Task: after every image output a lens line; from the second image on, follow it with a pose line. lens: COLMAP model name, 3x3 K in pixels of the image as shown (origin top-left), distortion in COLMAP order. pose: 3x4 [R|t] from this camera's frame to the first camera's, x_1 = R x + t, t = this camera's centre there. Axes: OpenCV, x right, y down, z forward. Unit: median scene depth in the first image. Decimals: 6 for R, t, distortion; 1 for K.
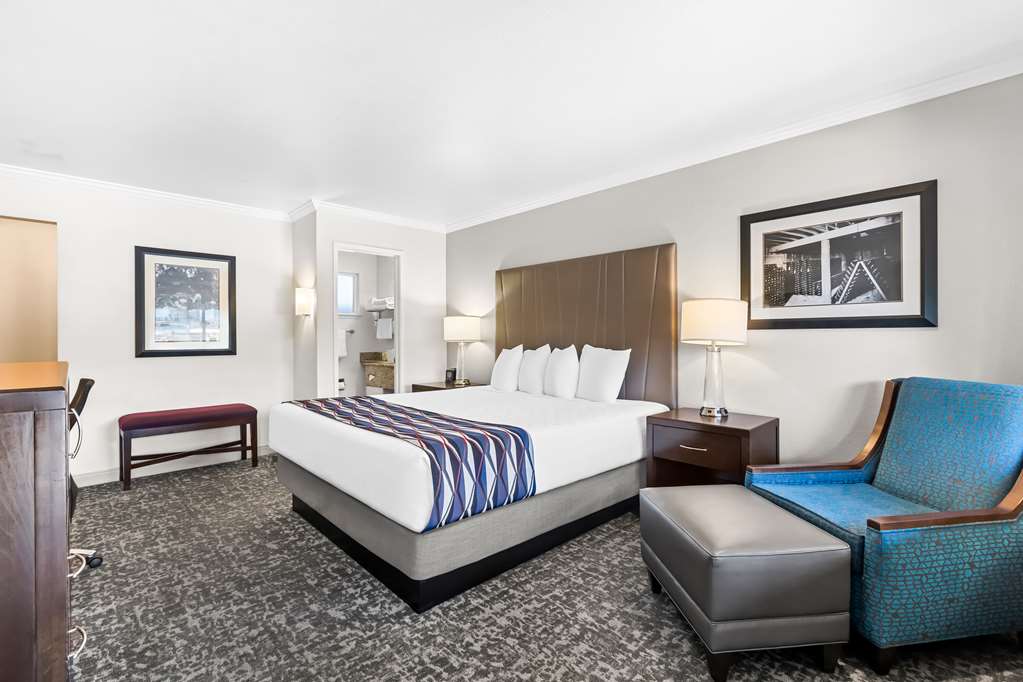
lens RADIAL K [[459.1, 0, 516.8], [0, 459.1, 340.7], [0, 0, 1]] dist [-0.001987, -0.000446]
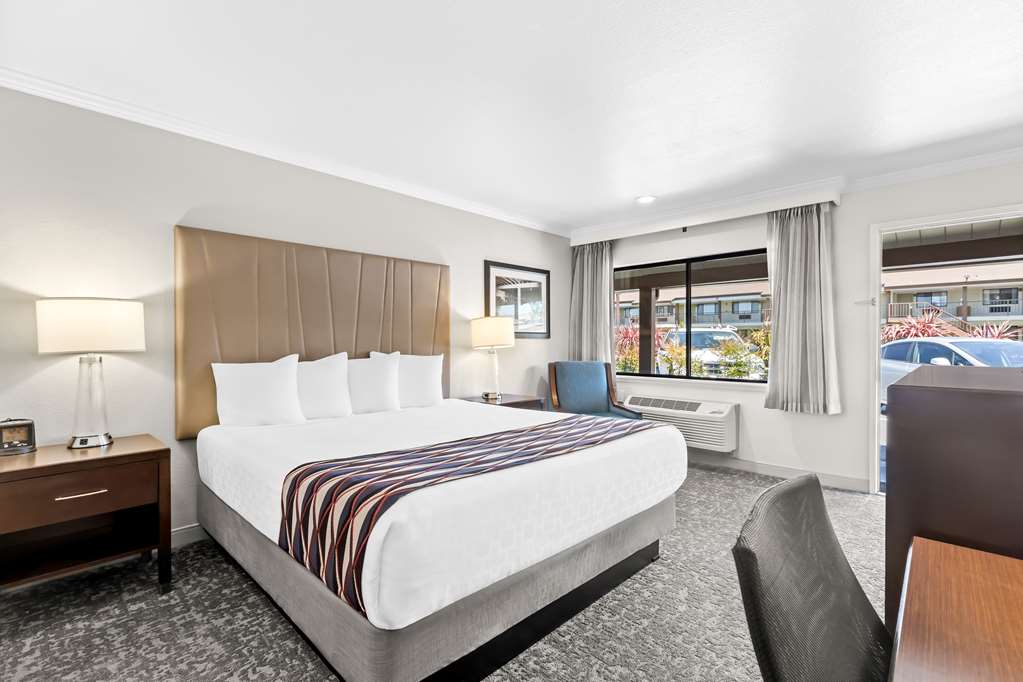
lens RADIAL K [[459.1, 0, 516.8], [0, 459.1, 340.7], [0, 0, 1]] dist [-0.001987, -0.000446]
pose [[-0.036474, 0.001736, 0.999333, -1.011898], [0.005279, 0.999985, -0.001545, -0.011135], [-0.999321, 0.005219, -0.036483, 0.979100]]
